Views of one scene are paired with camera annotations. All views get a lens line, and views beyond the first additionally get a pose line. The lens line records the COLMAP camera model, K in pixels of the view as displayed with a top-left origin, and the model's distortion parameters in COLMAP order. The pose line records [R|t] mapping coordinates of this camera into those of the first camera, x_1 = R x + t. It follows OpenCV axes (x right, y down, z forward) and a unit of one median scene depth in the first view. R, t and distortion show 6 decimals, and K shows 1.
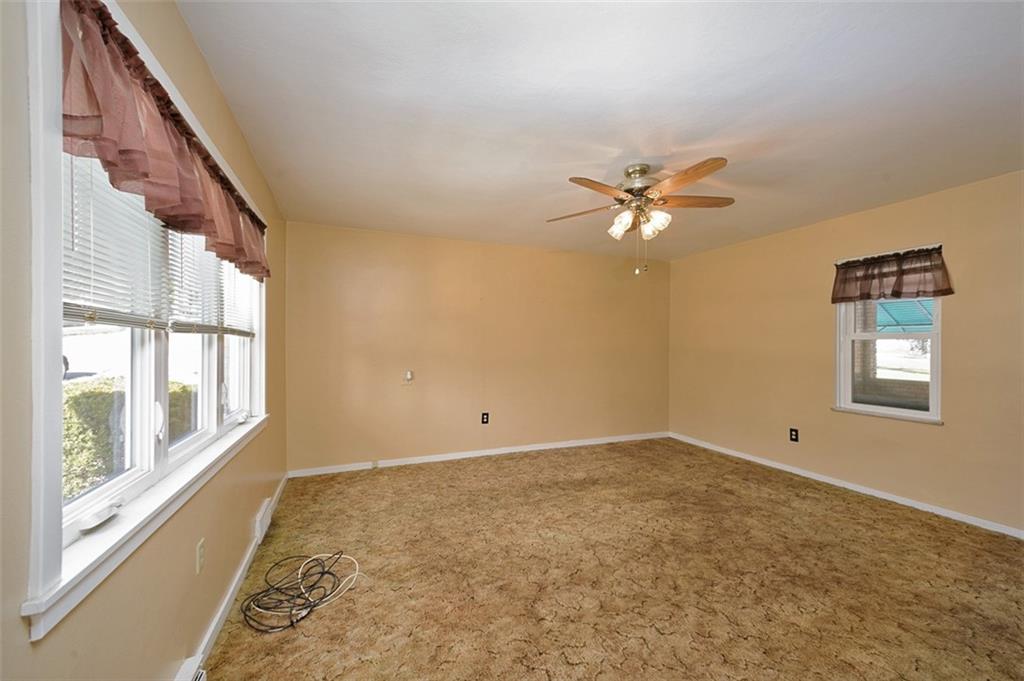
lens RADIAL K [[408.9, 0, 513.8], [0, 408.9, 344.5], [0, 0, 1]] dist [-0.000759, -0.000110]
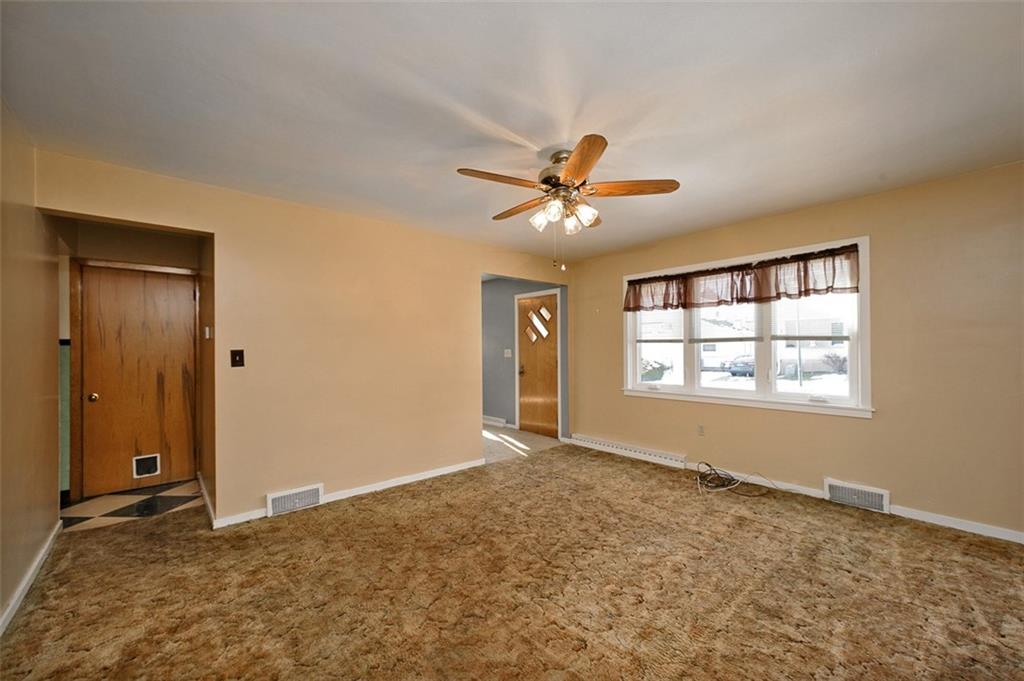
lens RADIAL K [[408.9, 0, 513.8], [0, 408.9, 344.5], [0, 0, 1]] dist [-0.000759, -0.000110]
pose [[-0.945117, 0.002197, -0.326724, 0.775599], [0.007292, 0.999870, -0.014370, 0.007337], [0.326650, -0.015964, -0.945010, 2.003228]]
